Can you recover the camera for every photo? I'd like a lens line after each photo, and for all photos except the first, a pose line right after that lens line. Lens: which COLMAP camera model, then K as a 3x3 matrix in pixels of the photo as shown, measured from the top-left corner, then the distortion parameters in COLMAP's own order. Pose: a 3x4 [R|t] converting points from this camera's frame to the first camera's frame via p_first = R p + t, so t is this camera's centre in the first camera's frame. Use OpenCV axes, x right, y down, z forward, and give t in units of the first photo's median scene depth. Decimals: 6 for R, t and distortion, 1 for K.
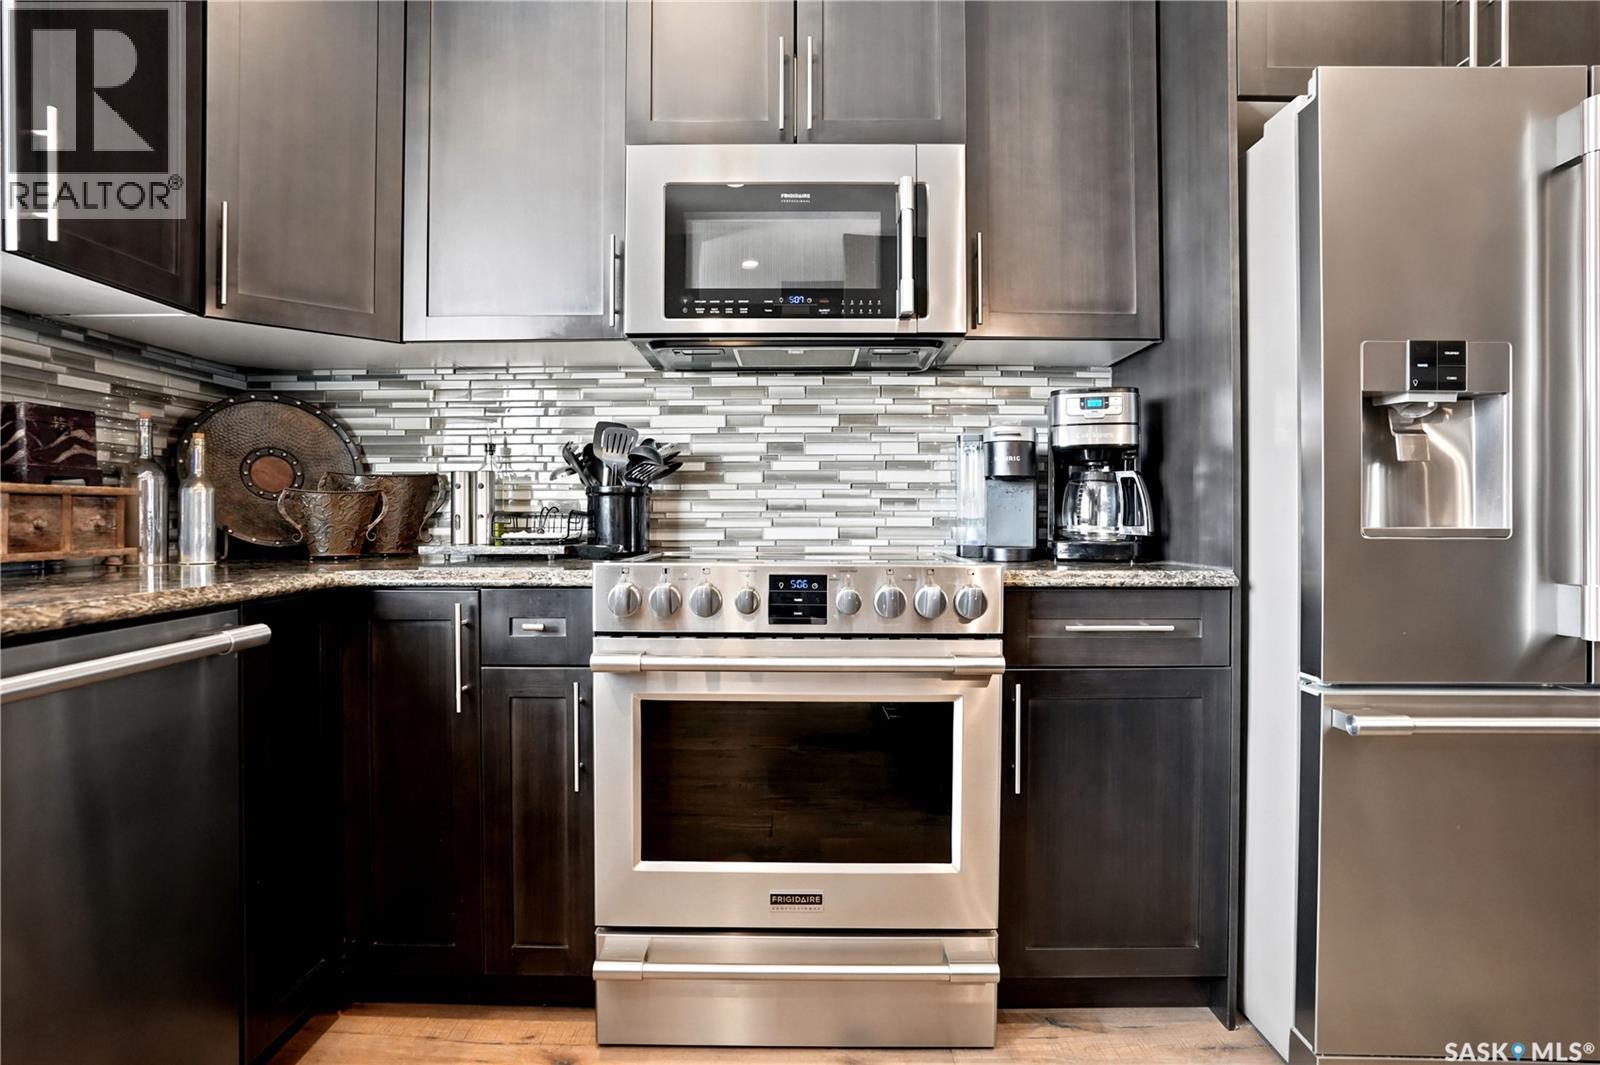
lens RADIAL K [[804.1, 0, 797.7], [0, 804.1, 526.7], [0, 0, 1]] dist [-0.064991, 0.031970]
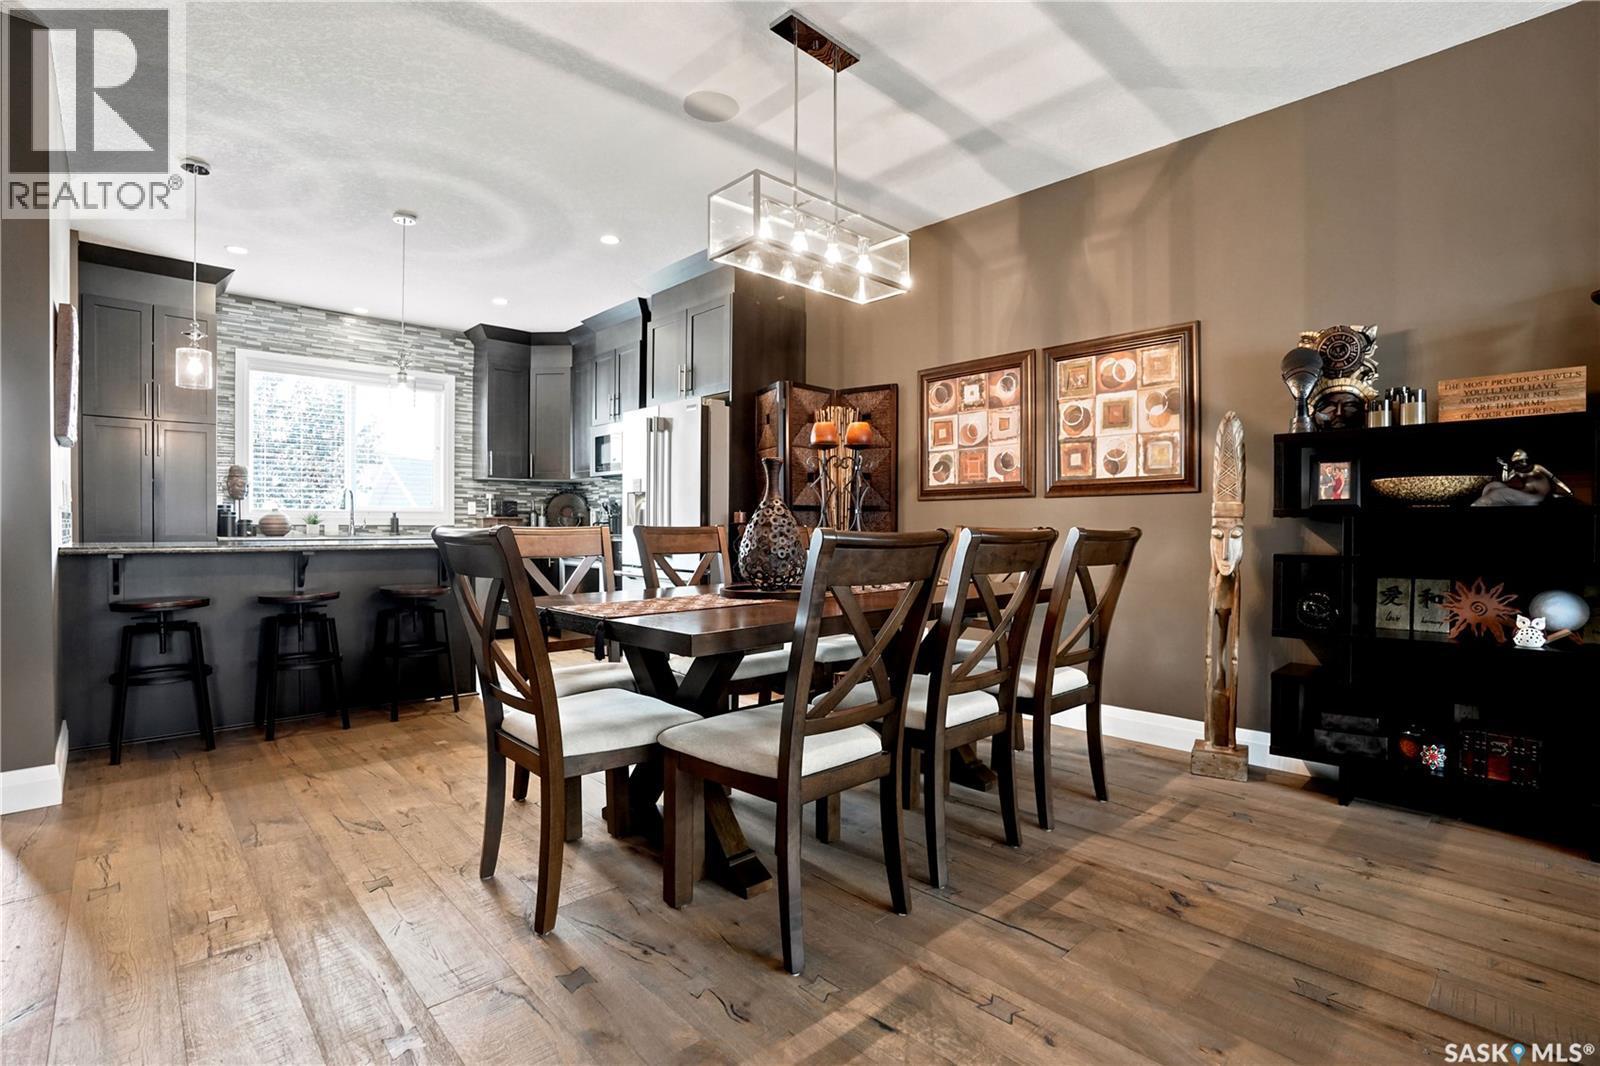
lens RADIAL K [[748.8, 0, 799.3], [0, 748.8, 535.5], [0, 0, 1]] dist [-0.070409, 0.026722]
pose [[0.693388, 0.012072, -0.720463, 2.962307], [-0.013707, 0.999900, 0.003561, 0.017428], [0.720434, 0.007406, 0.693484, -0.747240]]
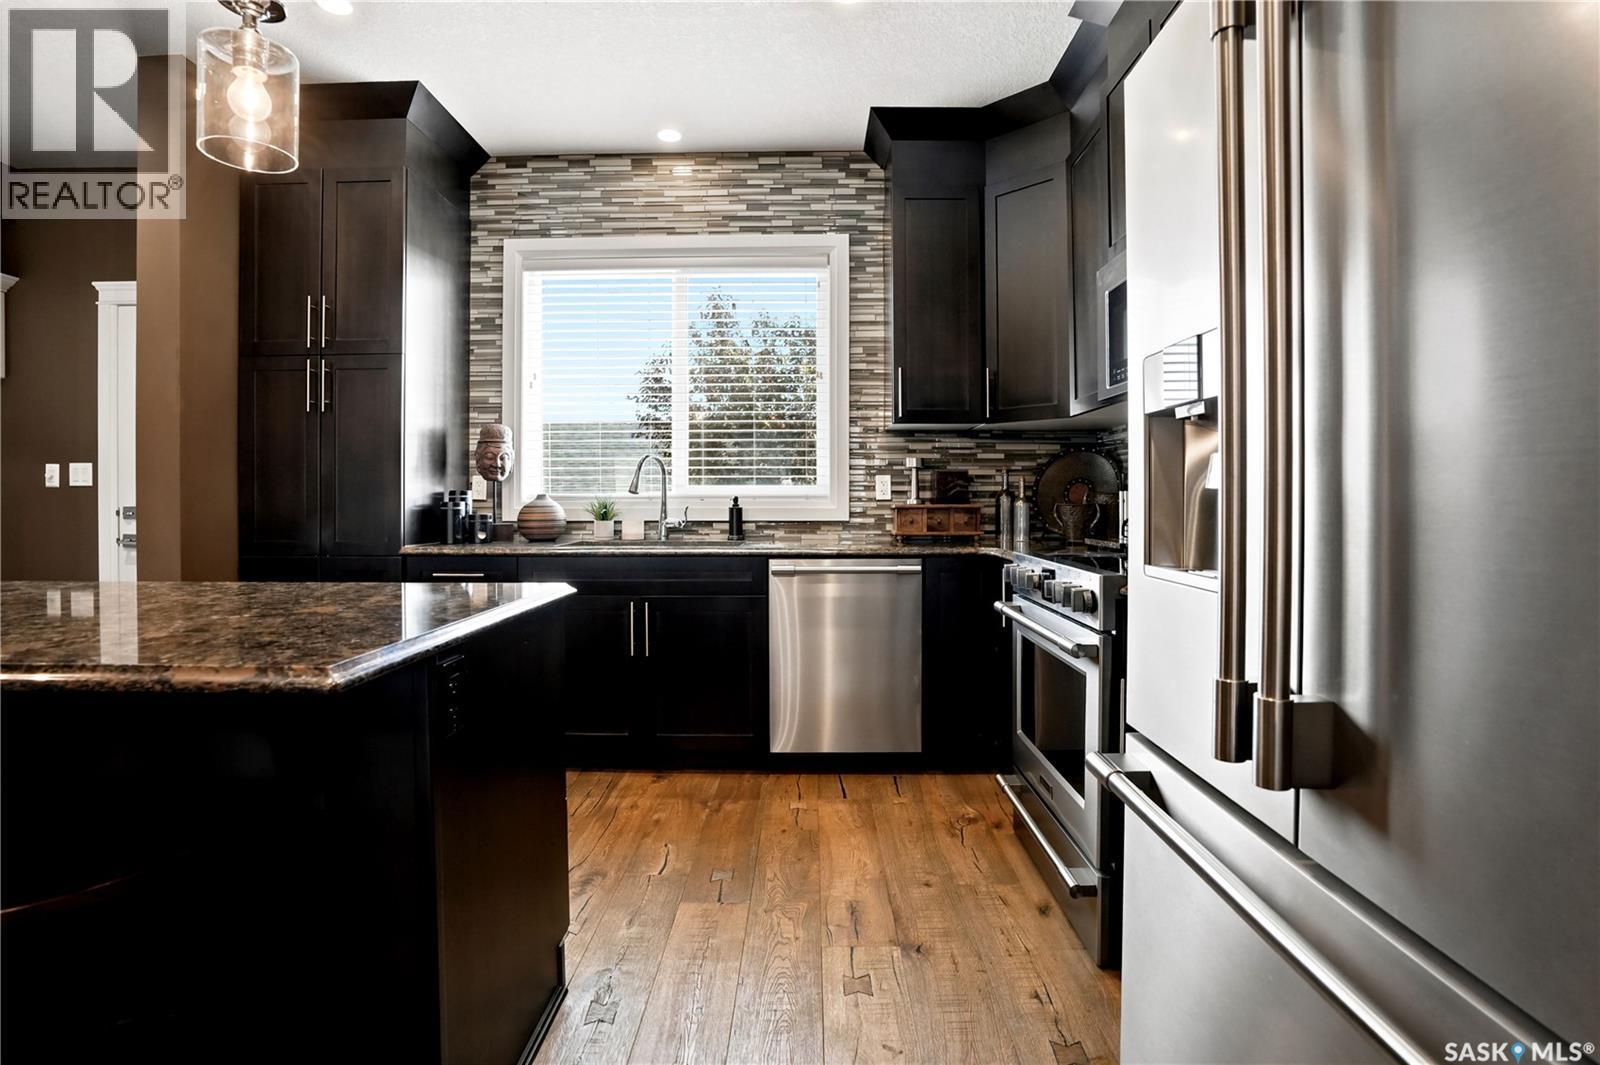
lens RADIAL K [[786.6, 0, 800.2], [0, 786.6, 497.9], [0, 0, 1]] dist [-0.073879, 0.030090]
pose [[-0.005583, -0.001994, -0.999982, 1.171283], [-0.011521, 0.999932, -0.001930, -0.050076], [0.999918, 0.011510, -0.005605, 0.433292]]
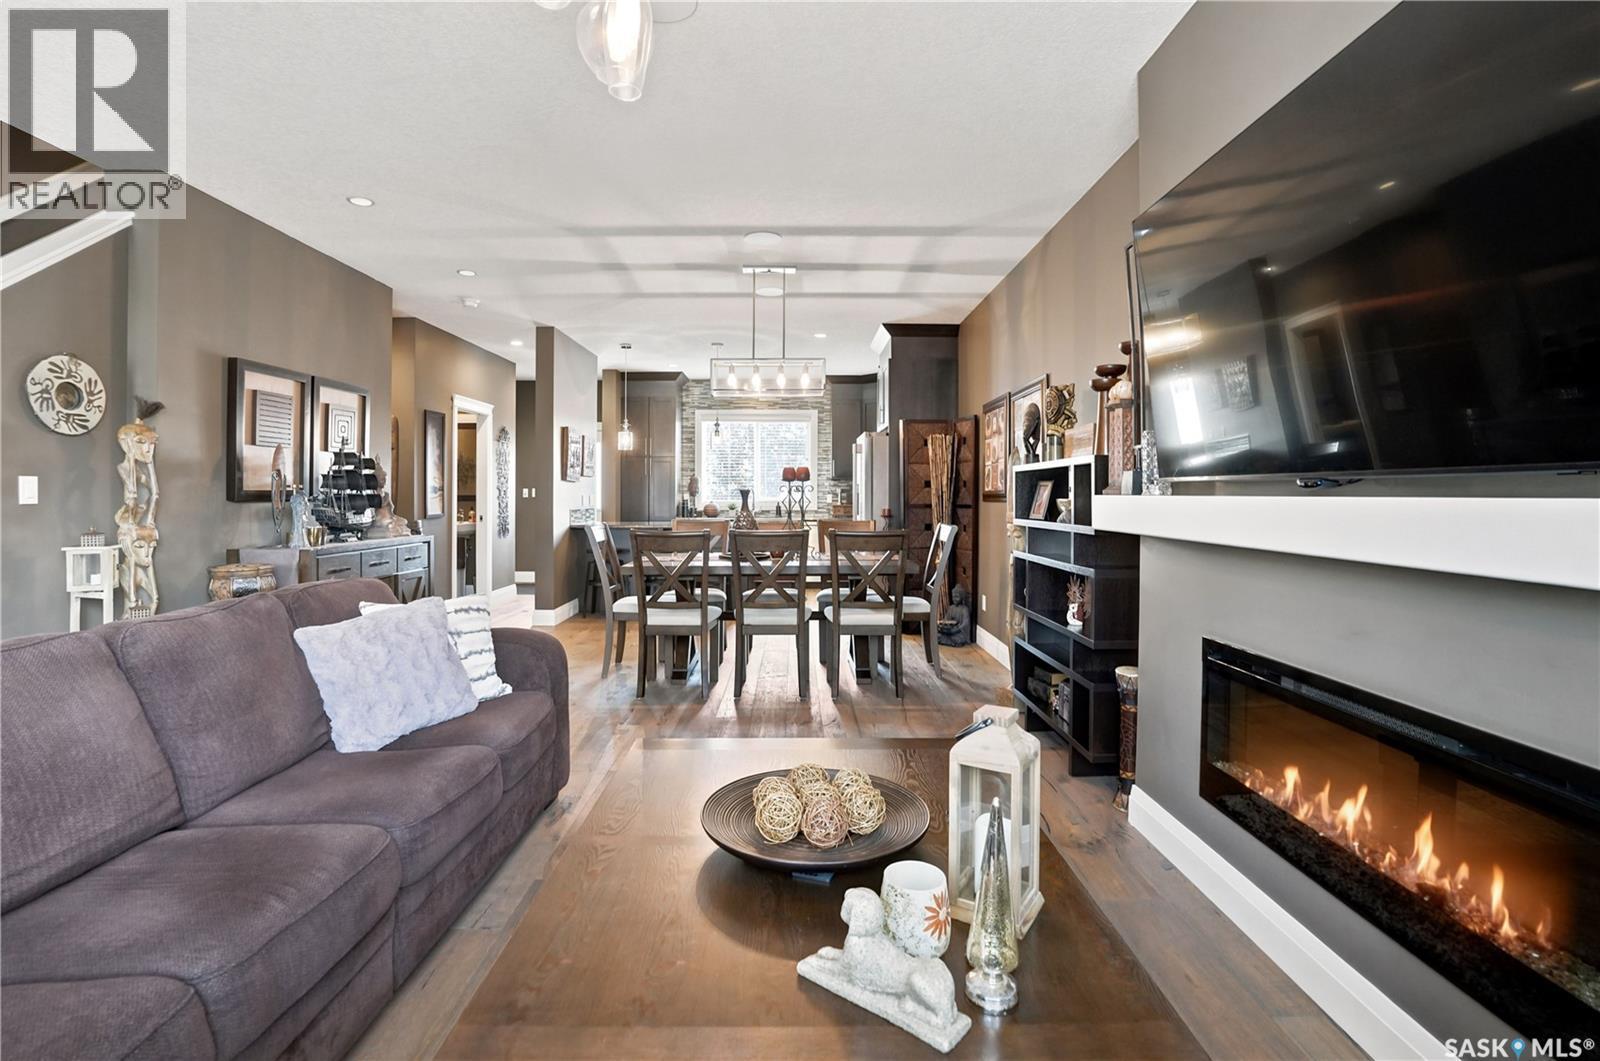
lens RADIAL K [[764.6, 0, 800.5], [0, 764.6, 508.6], [0, 0, 1]] dist [-0.061238, 0.025790]
pose [[0.015290, 0.018090, -0.999719, 4.772355], [-0.014983, 0.999728, 0.017861, -0.107160], [0.999771, 0.014706, 0.015557, 0.336876]]
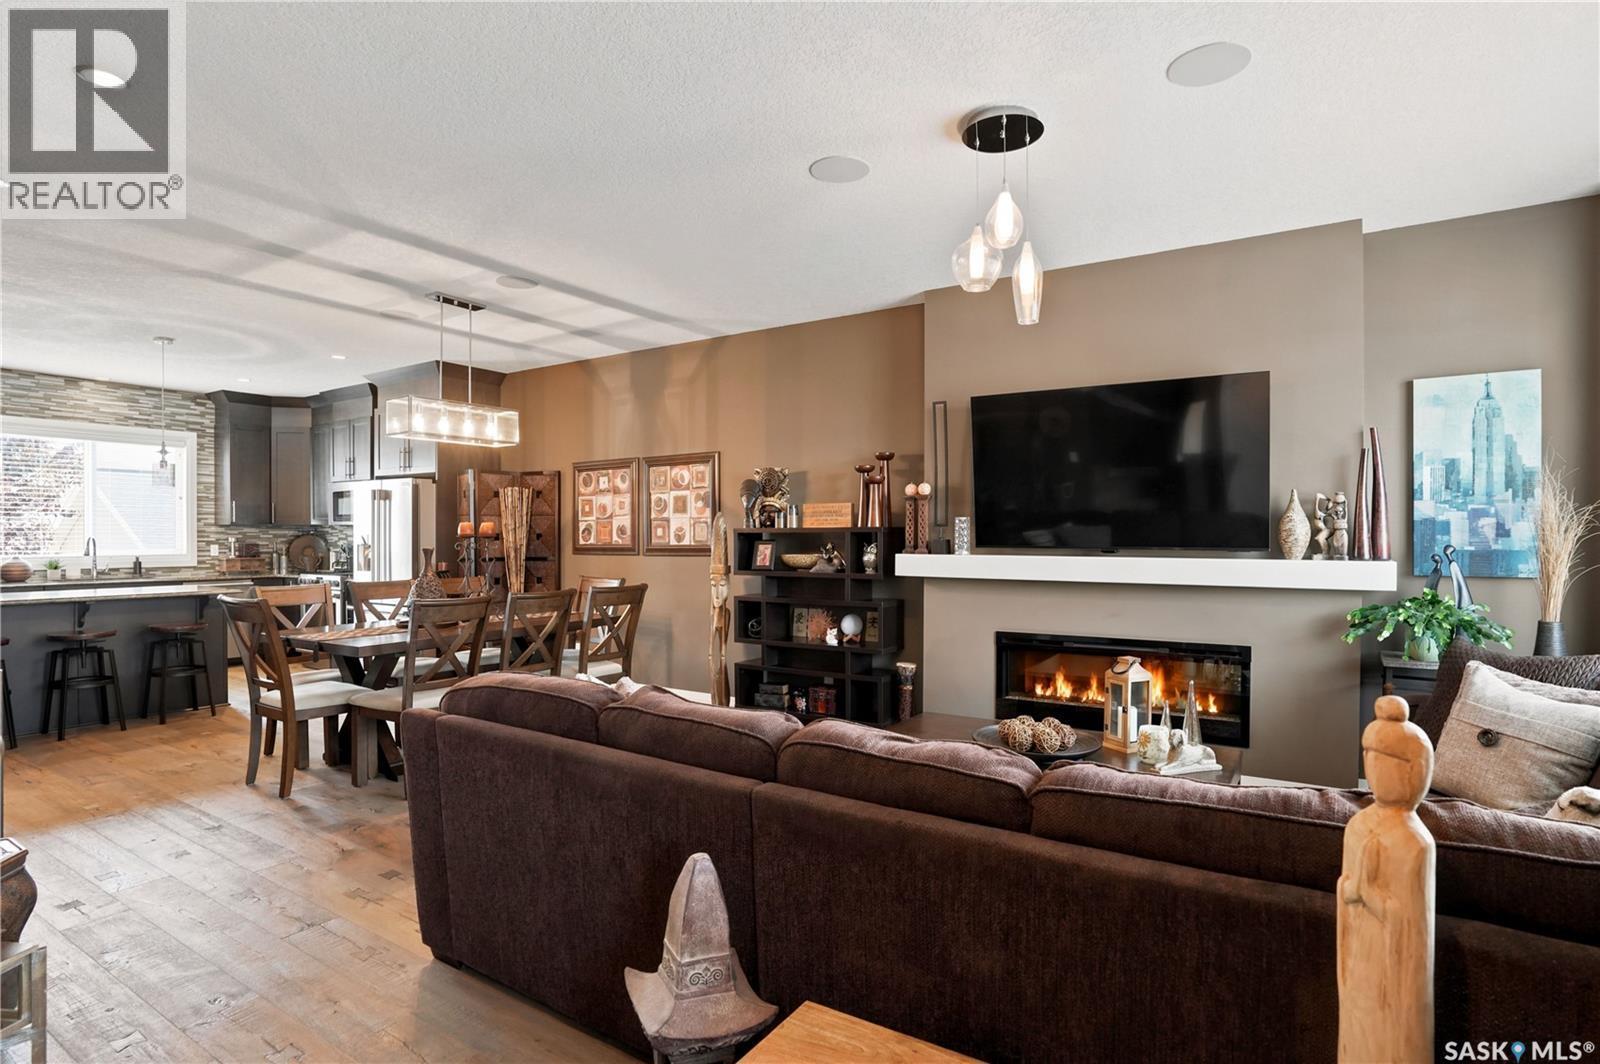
lens RADIAL K [[820.9, 0, 802.5], [0, 820.9, 545.0], [0, 0, 1]] dist [-0.065943, 0.033614]
pose [[0.844404, 0.006462, -0.535669, 4.364336], [-0.008214, 0.999966, -0.000885, -0.136759], [0.535645, 0.005147, 0.844428, -1.391363]]
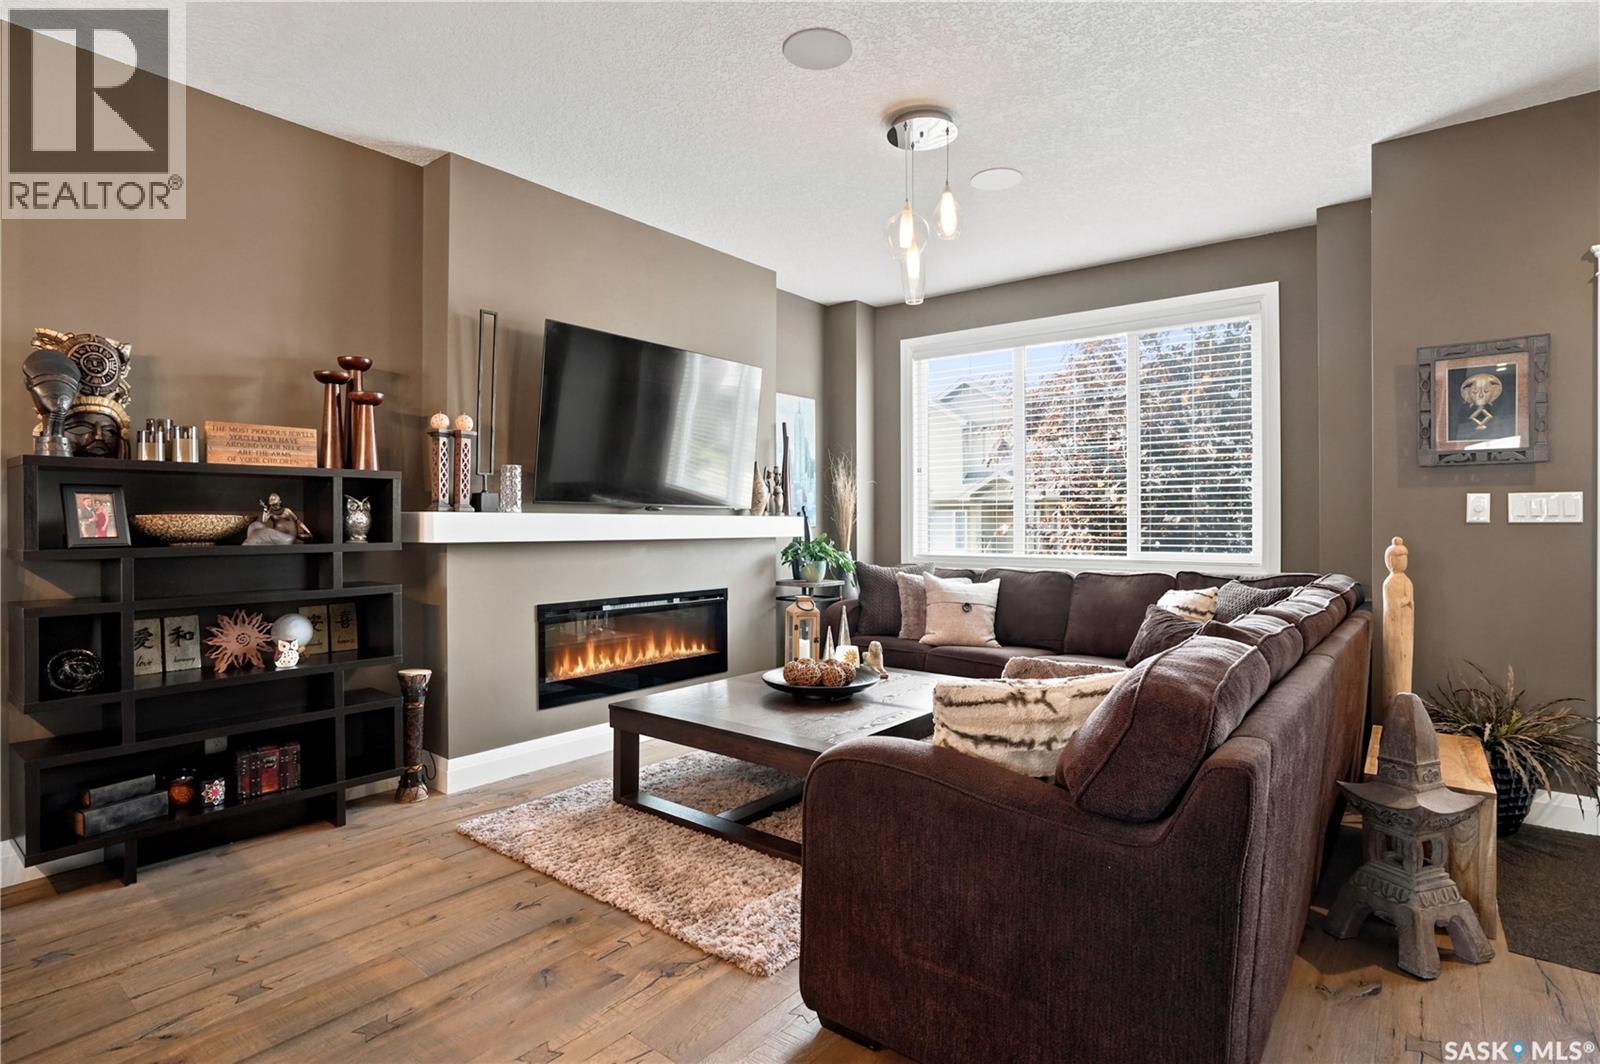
lens RADIAL K [[804.1, 0, 797.7], [0, 804.1, 526.2], [0, 0, 1]] dist [-0.064991, 0.031970]
pose [[0.616862, -0.003197, 0.787065, 2.343355], [0.010438, 0.999937, -0.004119, -0.065786], [-0.787002, 0.010756, 0.616857, -0.741871]]
